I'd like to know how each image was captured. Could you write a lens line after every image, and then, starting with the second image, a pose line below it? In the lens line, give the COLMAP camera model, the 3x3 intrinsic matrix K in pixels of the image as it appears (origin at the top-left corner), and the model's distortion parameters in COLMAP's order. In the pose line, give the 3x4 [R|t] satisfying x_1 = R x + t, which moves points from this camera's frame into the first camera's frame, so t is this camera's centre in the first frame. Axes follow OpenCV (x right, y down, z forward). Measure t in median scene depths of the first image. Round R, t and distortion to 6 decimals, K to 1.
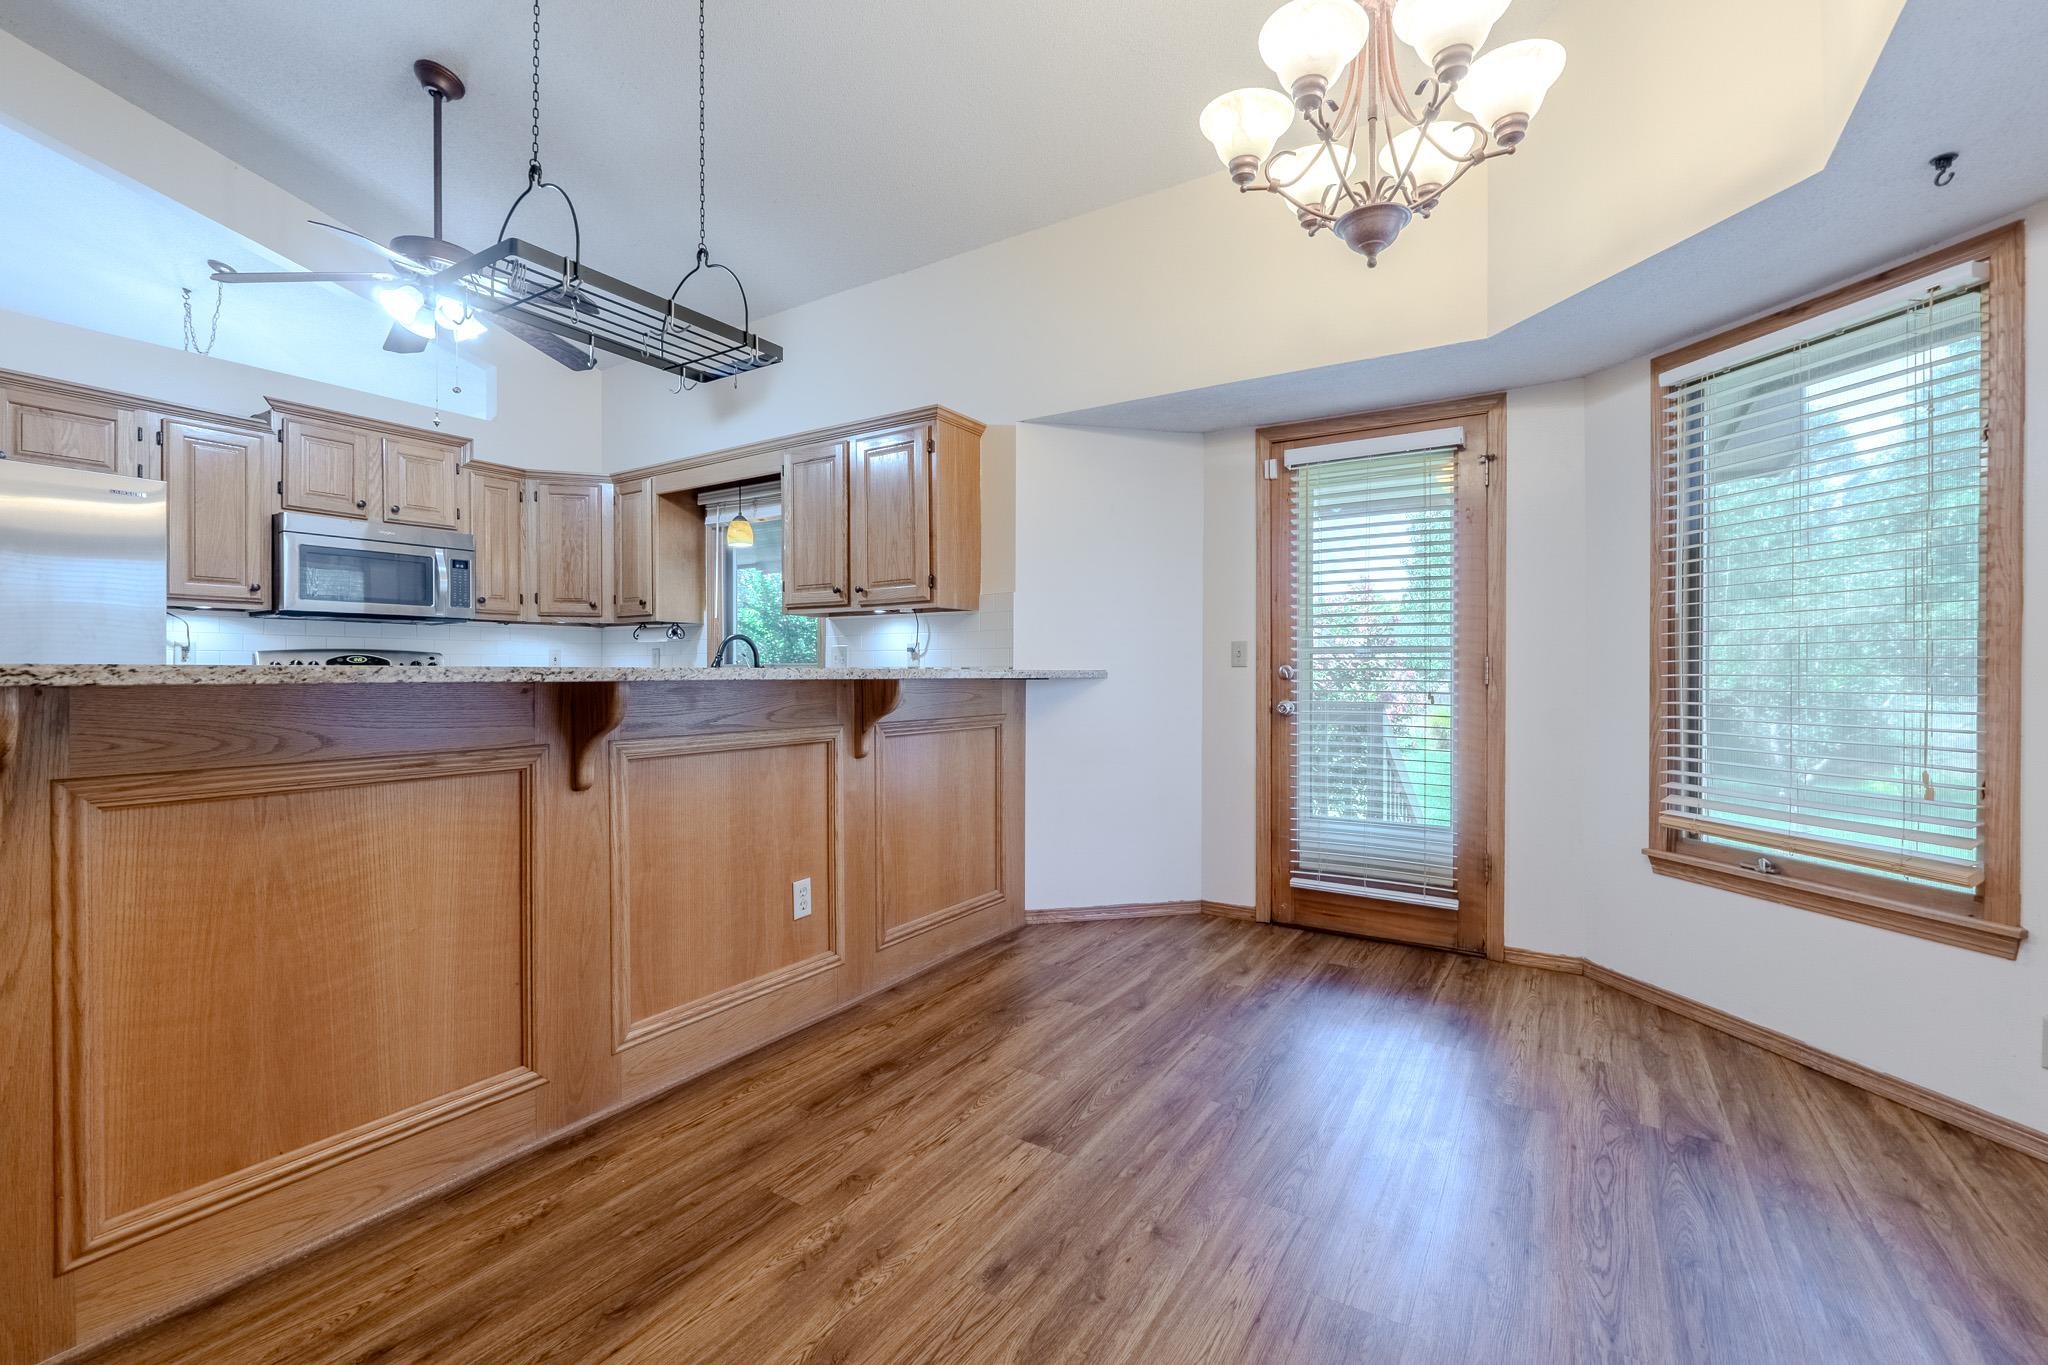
lens RADIAL K [[859.8, 0, 1030.8], [0, 859.8, 681.1], [0, 0, 1]] dist [-0.004475, -0.000671]
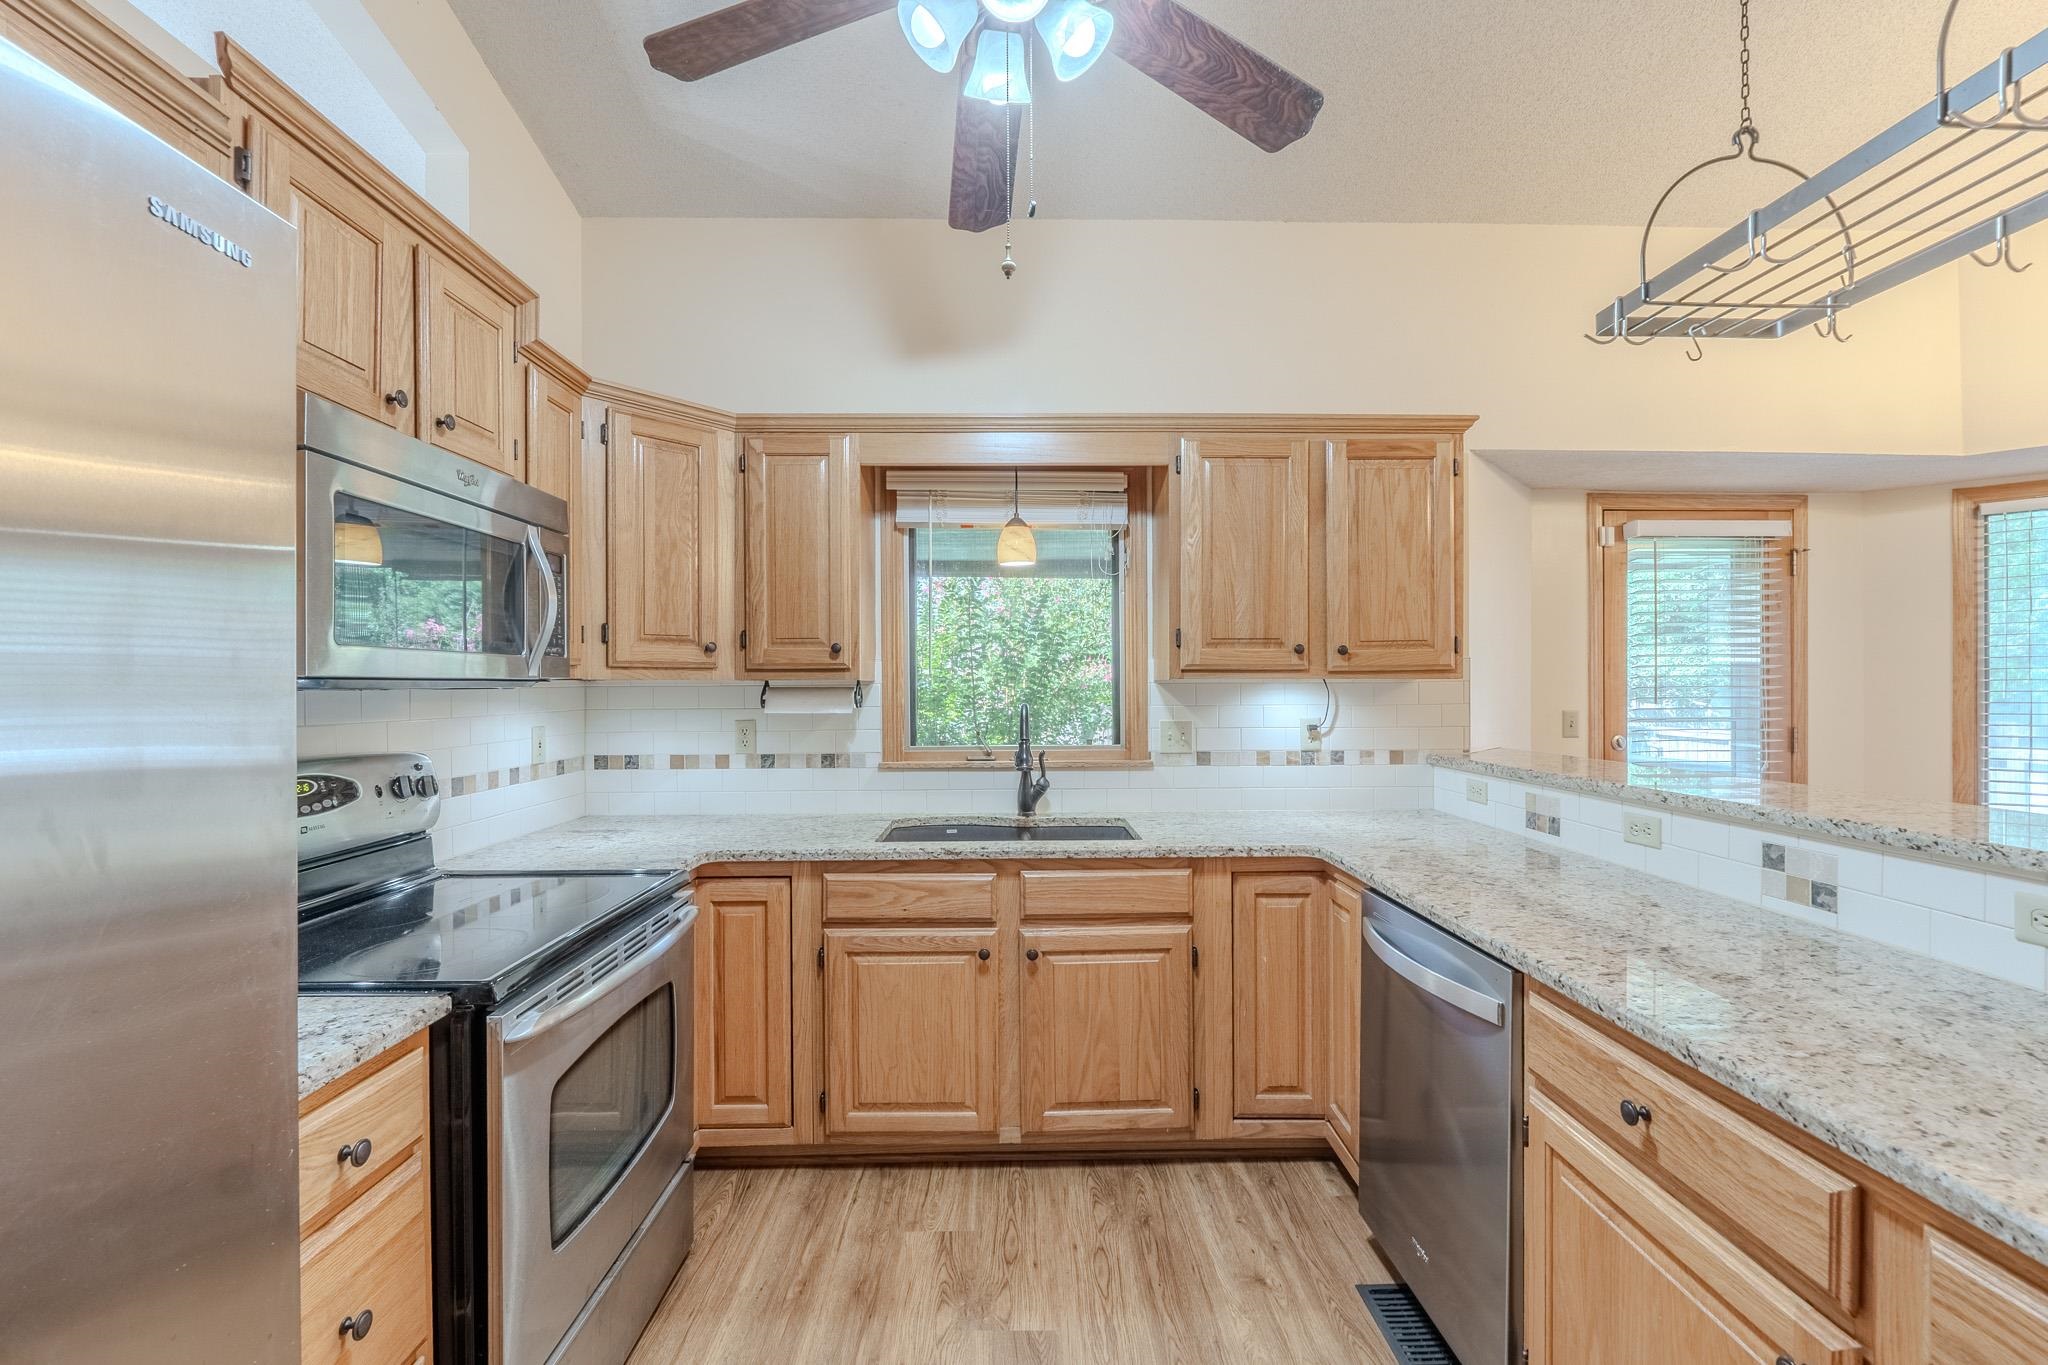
lens RADIAL K [[859.8, 0, 1020.1], [0, 859.8, 687.9], [0, 0, 1]] dist [-0.004475, -0.000671]
pose [[0.833400, -0.004519, 0.552652, -0.812919], [0.009427, 0.999937, -0.006040, -0.072758], [-0.552590, 0.010244, 0.833390, 0.546892]]
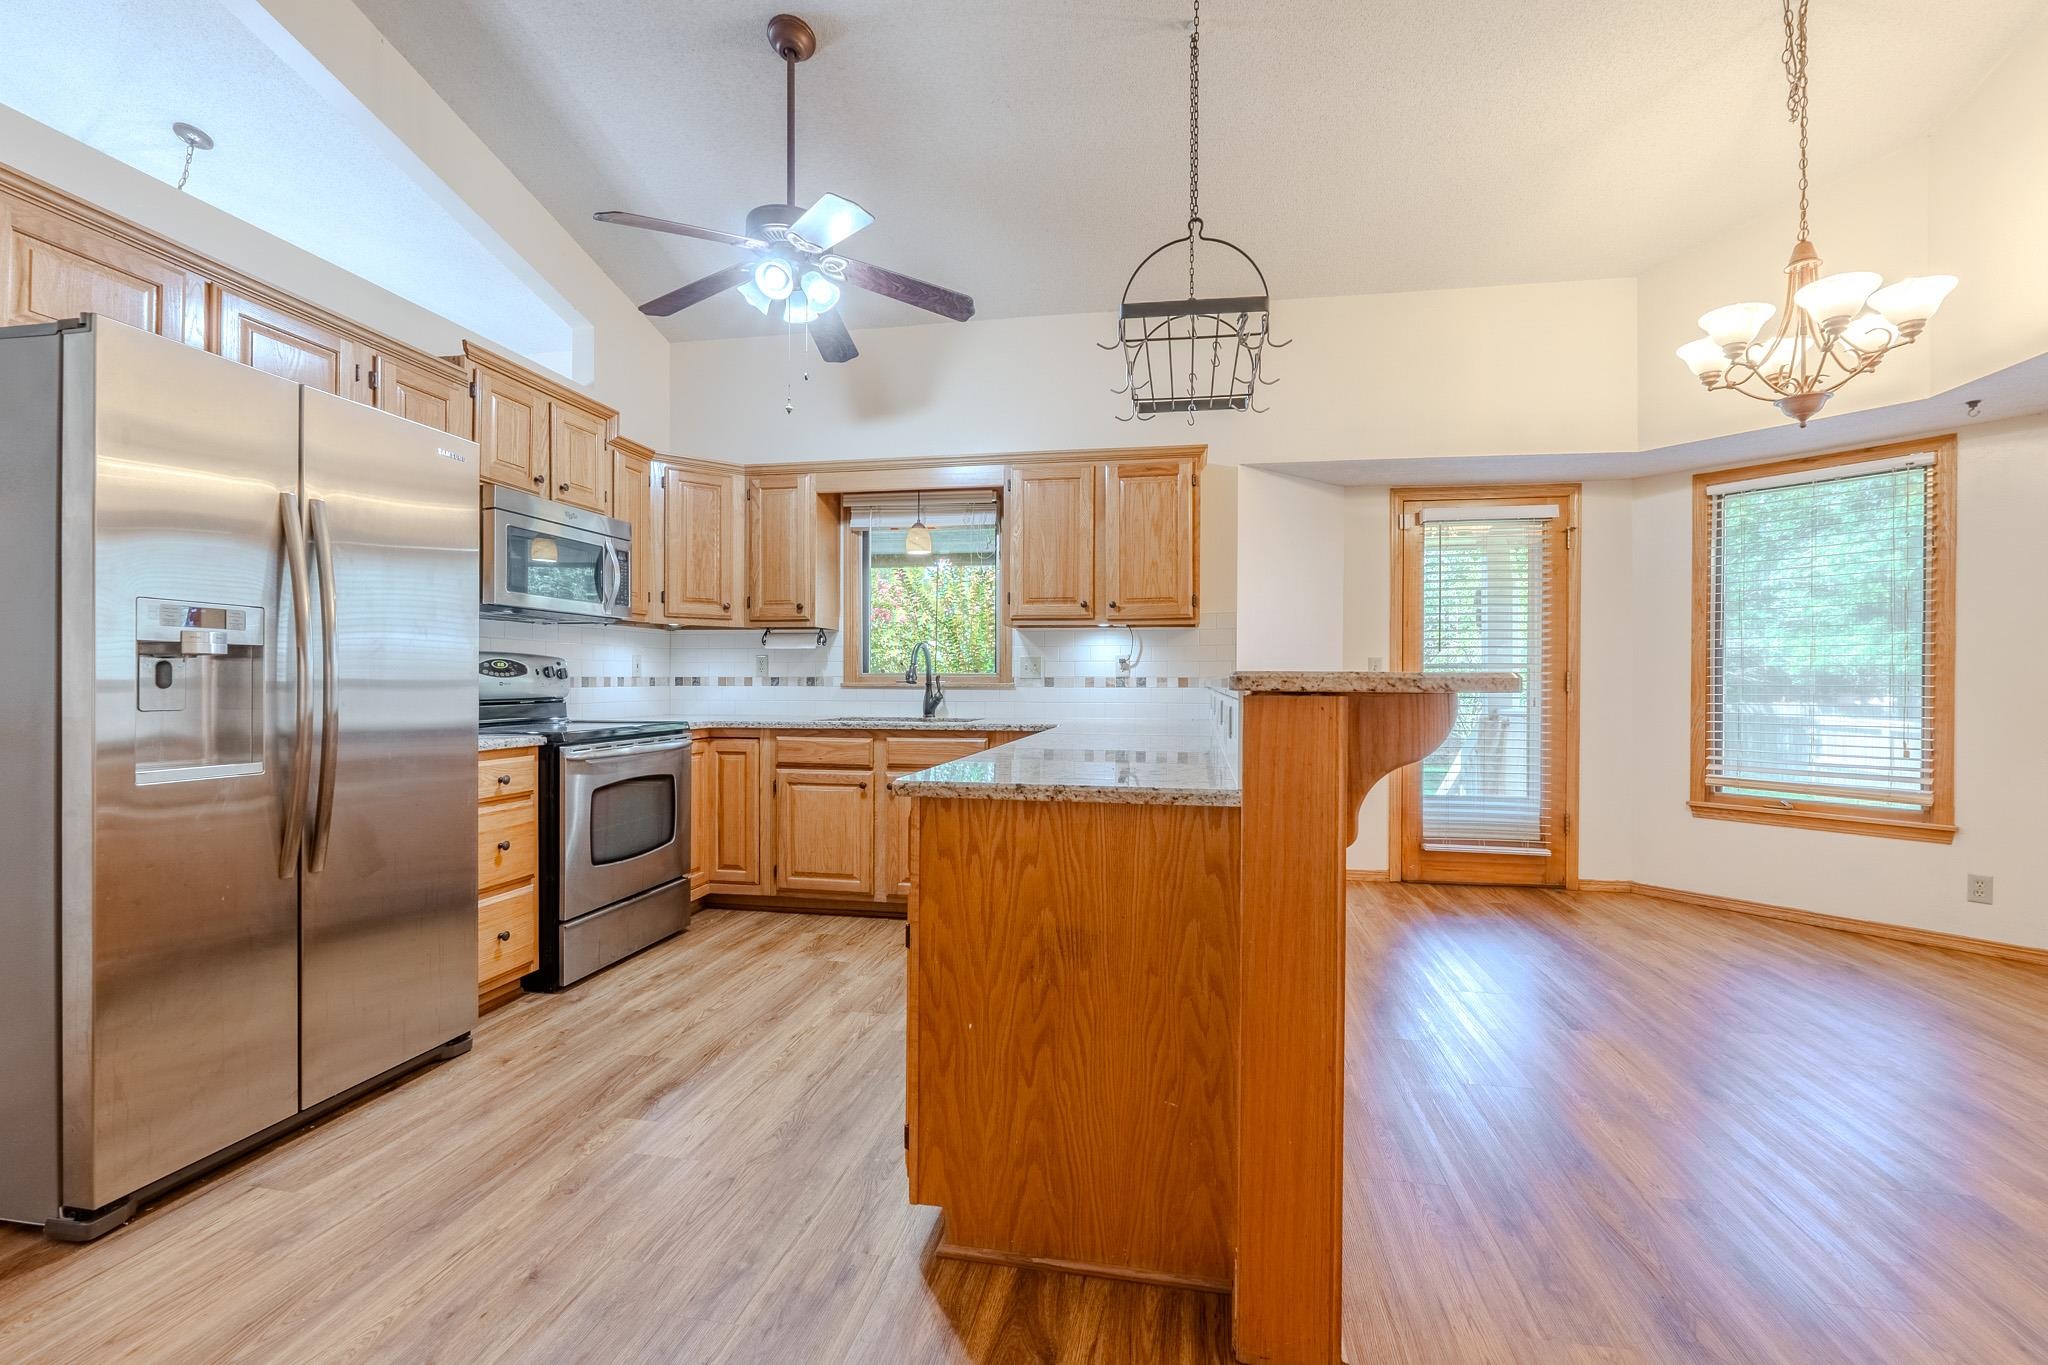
lens RADIAL K [[859.8, 0, 1033.2], [0, 859.8, 687.0], [0, 0, 1]] dist [-0.004475, -0.000671]
pose [[0.924014, 0.000724, 0.382358, -0.699934], [0.000963, 0.999991, -0.004222, 0.001255], [-0.382357, 0.004269, 0.924005, 0.039797]]
